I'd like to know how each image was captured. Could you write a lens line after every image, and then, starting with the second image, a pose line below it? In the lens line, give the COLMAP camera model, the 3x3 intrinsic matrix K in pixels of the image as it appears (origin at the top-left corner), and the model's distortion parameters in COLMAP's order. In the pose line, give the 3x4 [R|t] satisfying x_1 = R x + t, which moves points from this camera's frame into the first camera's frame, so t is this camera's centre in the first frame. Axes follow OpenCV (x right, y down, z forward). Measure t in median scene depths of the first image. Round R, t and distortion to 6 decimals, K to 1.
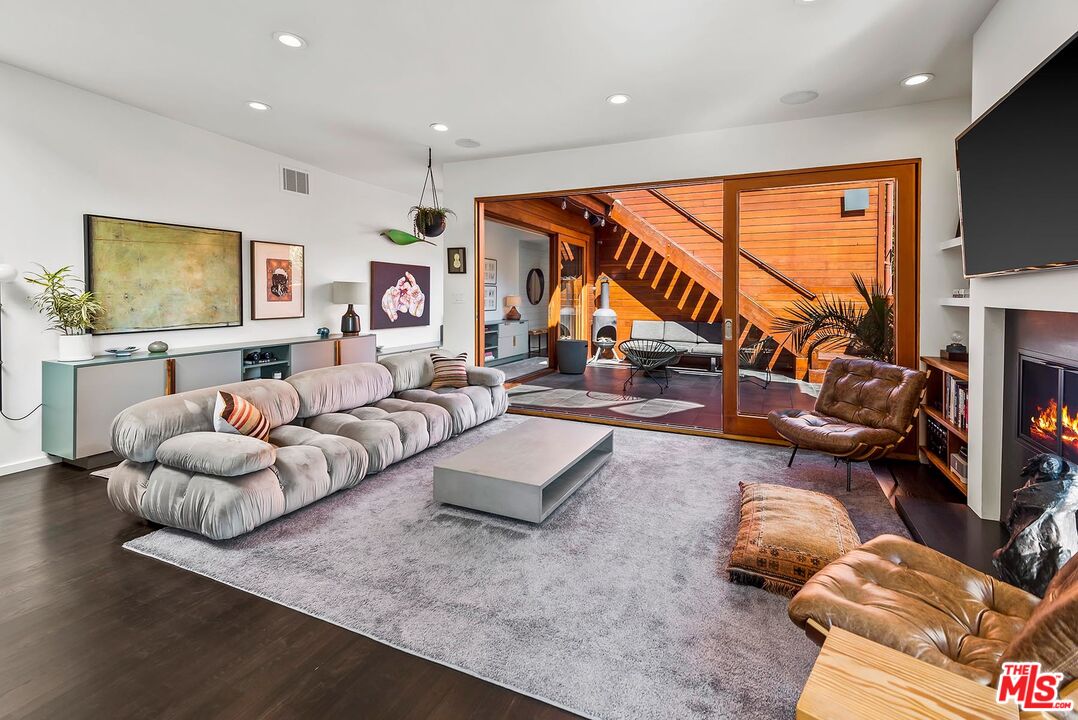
lens RADIAL K [[505.4, 0, 539.1], [0, 505.4, 304.8], [0, 0, 1]] dist [0.000777, -0.000927]
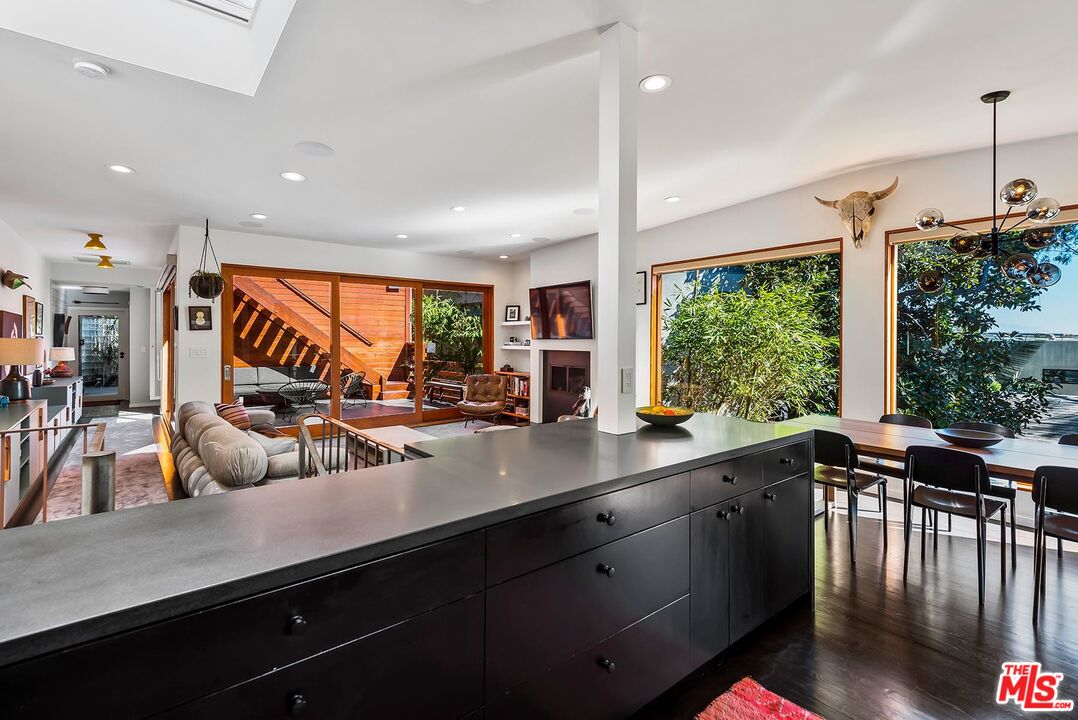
lens RADIAL K [[486.0, 0, 546.9], [0, 486.0, 337.8], [0, 0, 1]] dist [0.056188, -0.029050]
pose [[0.441843, -0.004379, 0.897082, -1.070404], [0.020069, 0.999786, -0.005004, -0.034718], [-0.896868, 0.020215, 0.441837, -0.183054]]
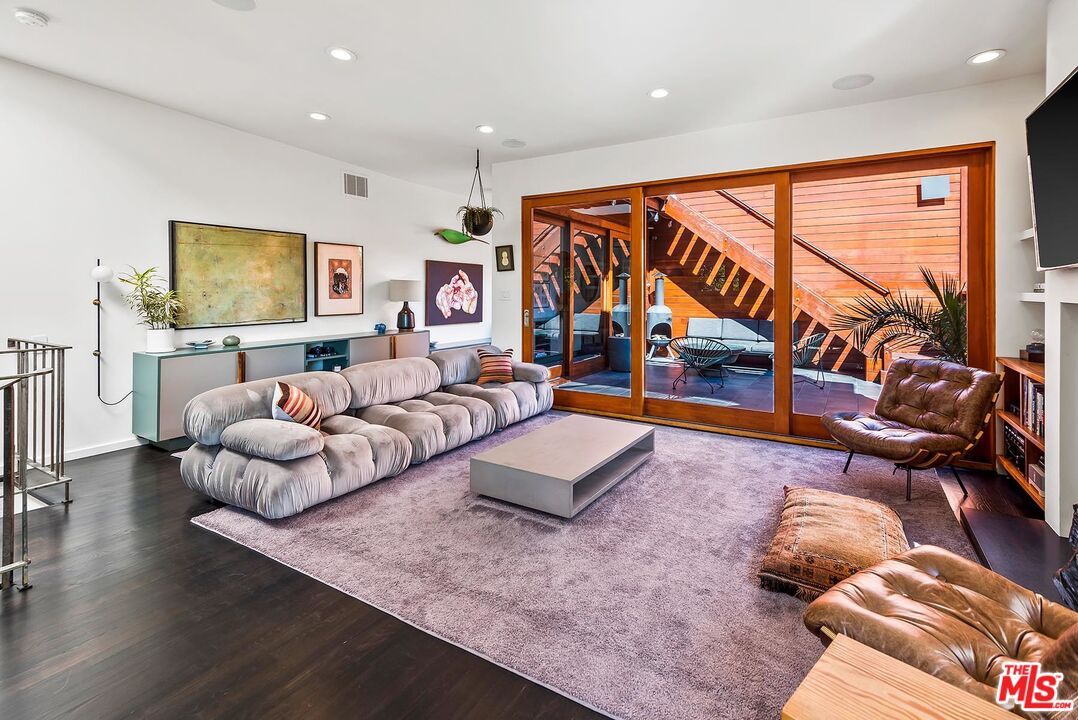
lens RADIAL K [[507.0, 0, 539.8], [0, 507.0, 296.0], [0, 0, 1]] dist [0.002152, -0.001909]
pose [[0.993092, -0.003097, -0.117301, 0.036270], [0.001674, 0.999924, -0.012223, 0.001579], [0.117330, 0.011943, 0.993021, -0.008323]]
